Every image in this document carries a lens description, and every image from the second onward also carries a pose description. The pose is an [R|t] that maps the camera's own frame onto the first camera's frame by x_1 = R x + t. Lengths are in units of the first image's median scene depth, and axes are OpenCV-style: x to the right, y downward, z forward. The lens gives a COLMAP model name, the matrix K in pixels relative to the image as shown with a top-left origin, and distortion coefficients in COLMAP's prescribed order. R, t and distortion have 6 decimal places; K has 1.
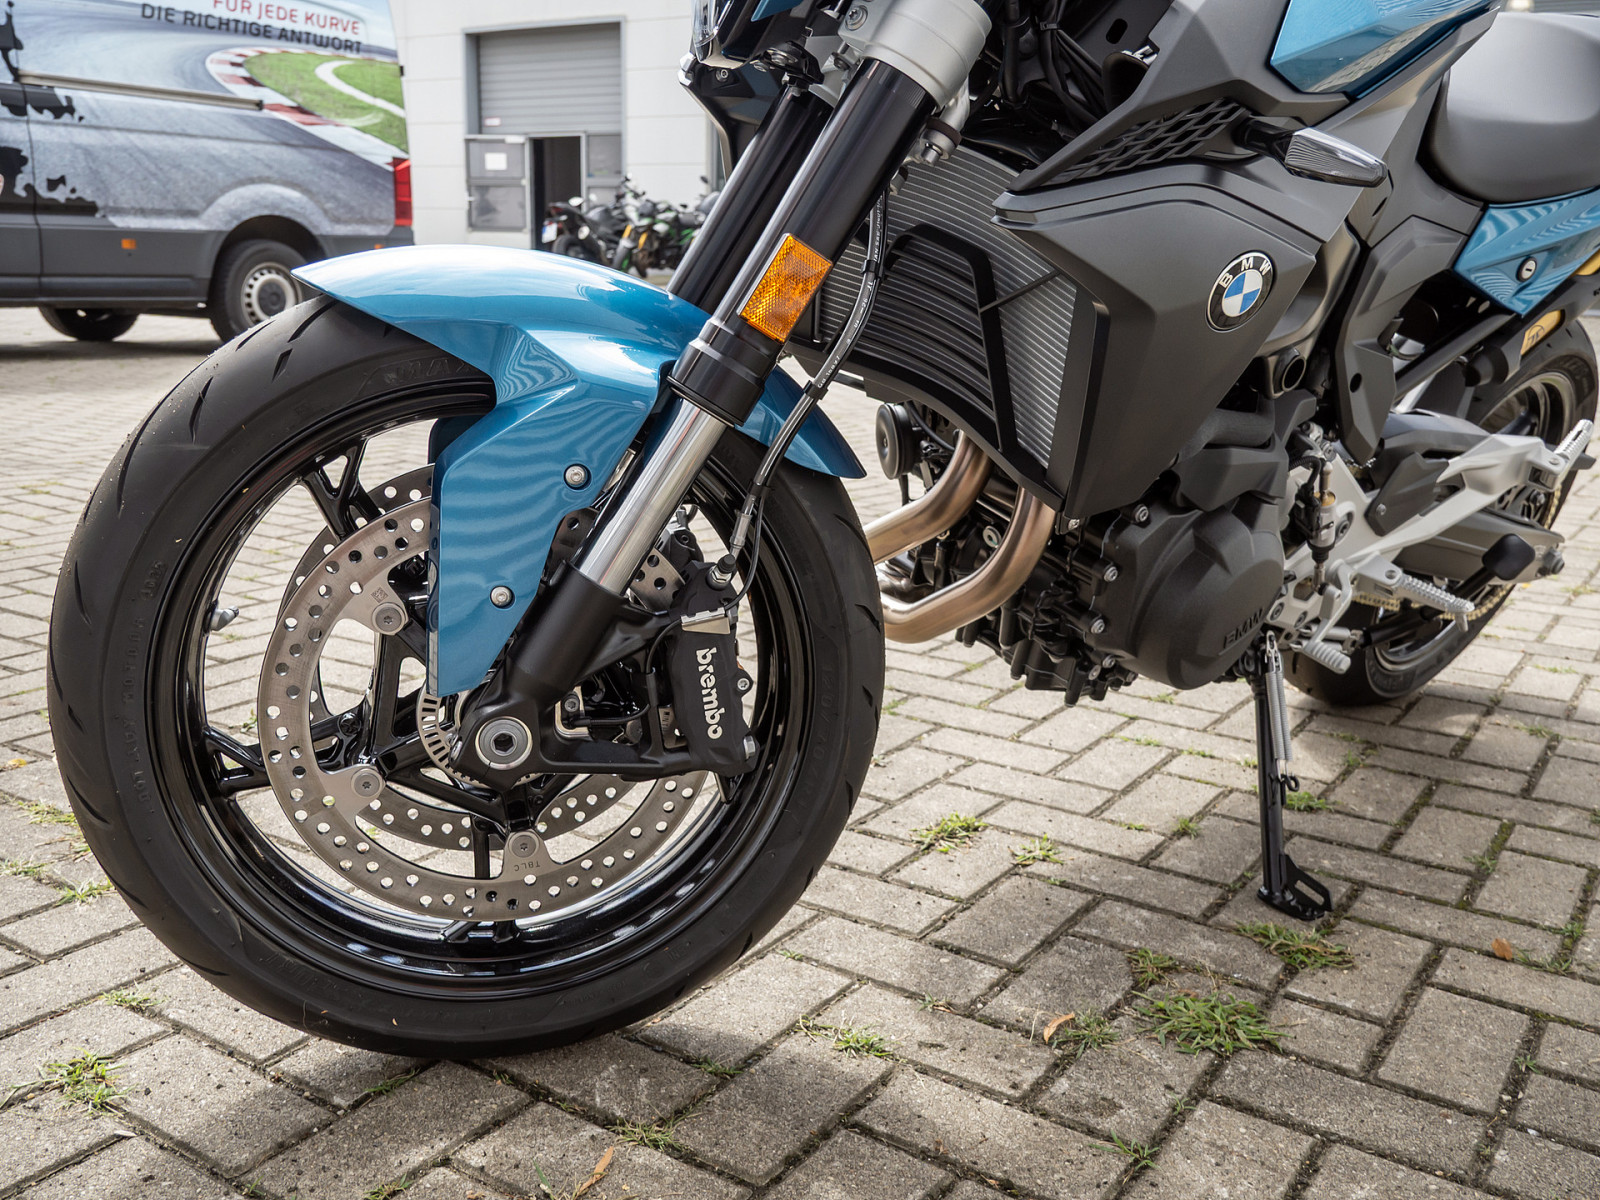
lens RADIAL K [[1473.6, 0, 794.2], [0, 1473.6, 593.4], [0, 0, 1]] dist [-0.006724, -0.001293]
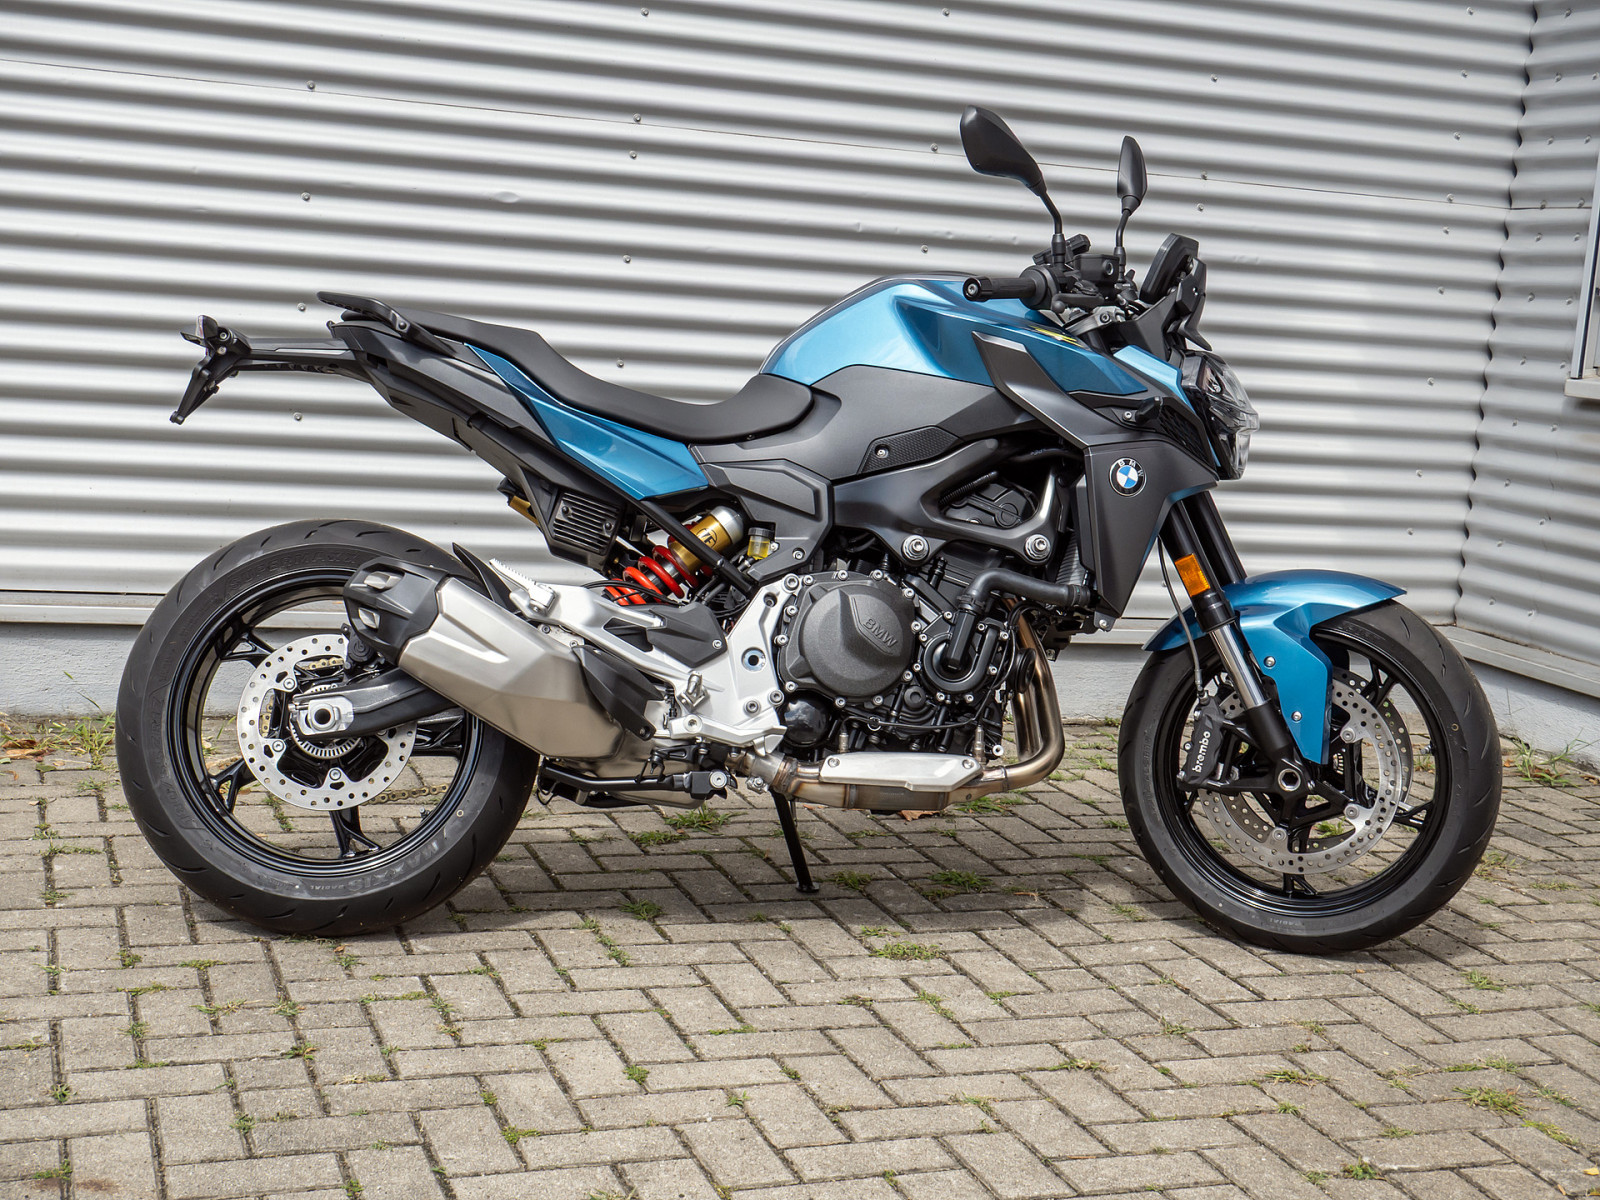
lens RADIAL K [[2177.4, 0, 804.8], [0, 2177.4, 604.4], [0, 0, 1]] dist [0.038090, 0.000000]
pose [[-0.797420, -0.167433, 0.579731, -0.151236], [0.043128, 0.942463, 0.331516, -0.132311], [-0.601882, 0.289361, -0.744318, 0.396302]]
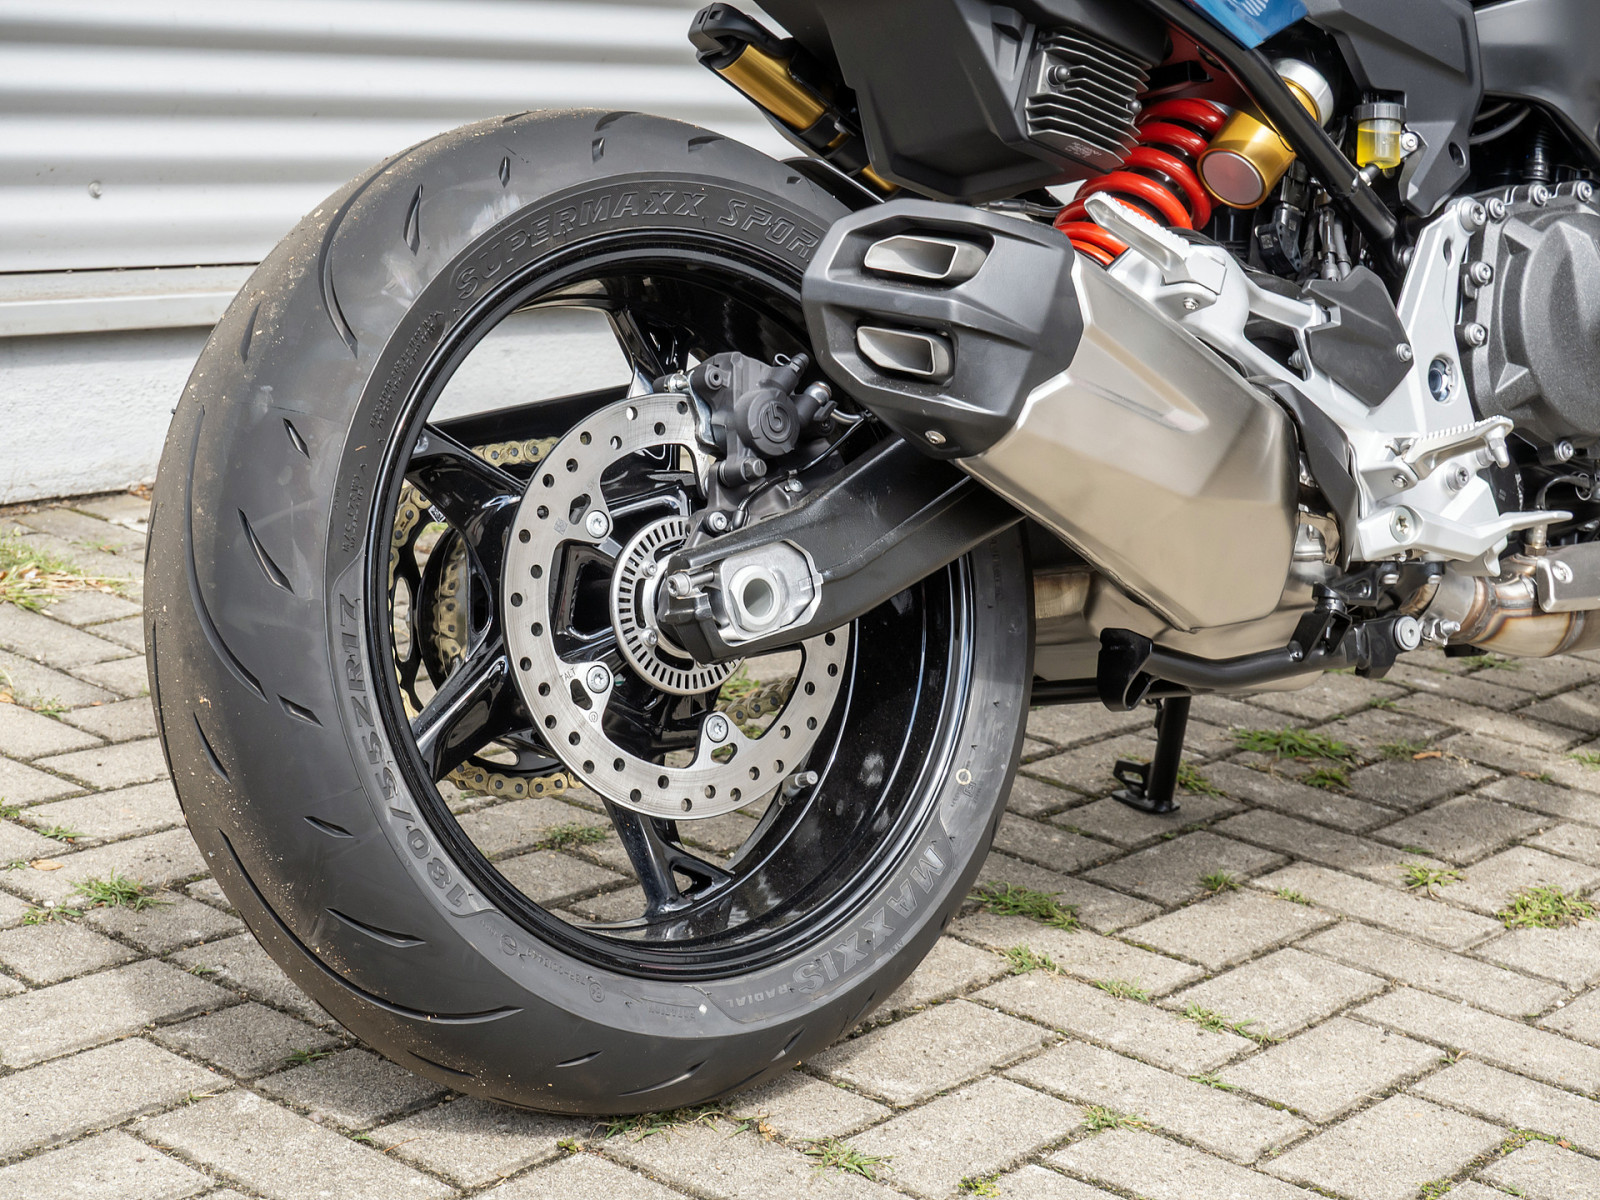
lens RADIAL K [[2983.3, 0, 796.1], [0, 2983.3, 596.4], [0, 0, 1]] dist [0.014524, 0.000000]
pose [[-0.989526, -0.134963, 0.051217, 0.067112], [-0.099204, 0.893529, 0.437910, -0.094121], [-0.104865, 0.428243, -0.897559, 0.367265]]
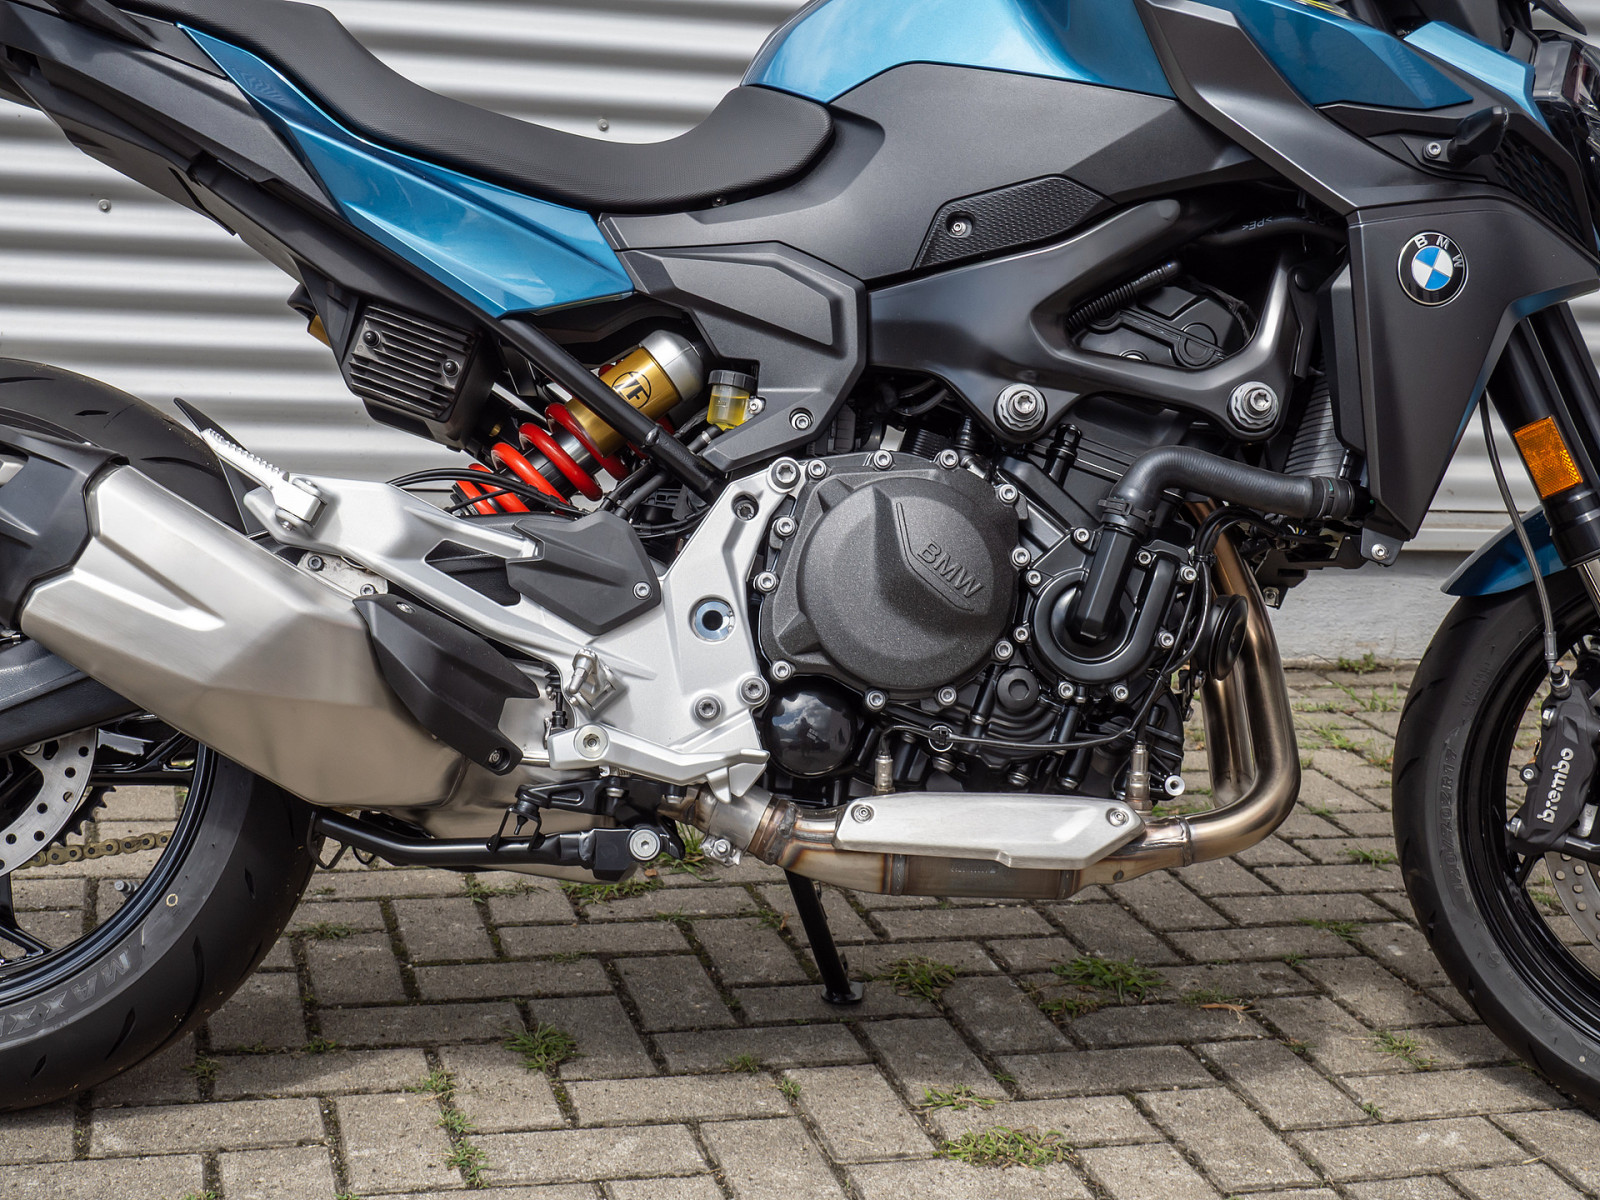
lens RADIAL K [[2177.4, 0, 839.8], [0, 2177.4, 597.5], [0, 0, 1]] dist [0.038090, 0.000000]
pose [[-0.756572, -0.206486, 0.620453, -0.075174], [0.065345, 0.920212, 0.385926, -0.086269], [-0.650637, 0.332525, -0.682714, 0.276218]]
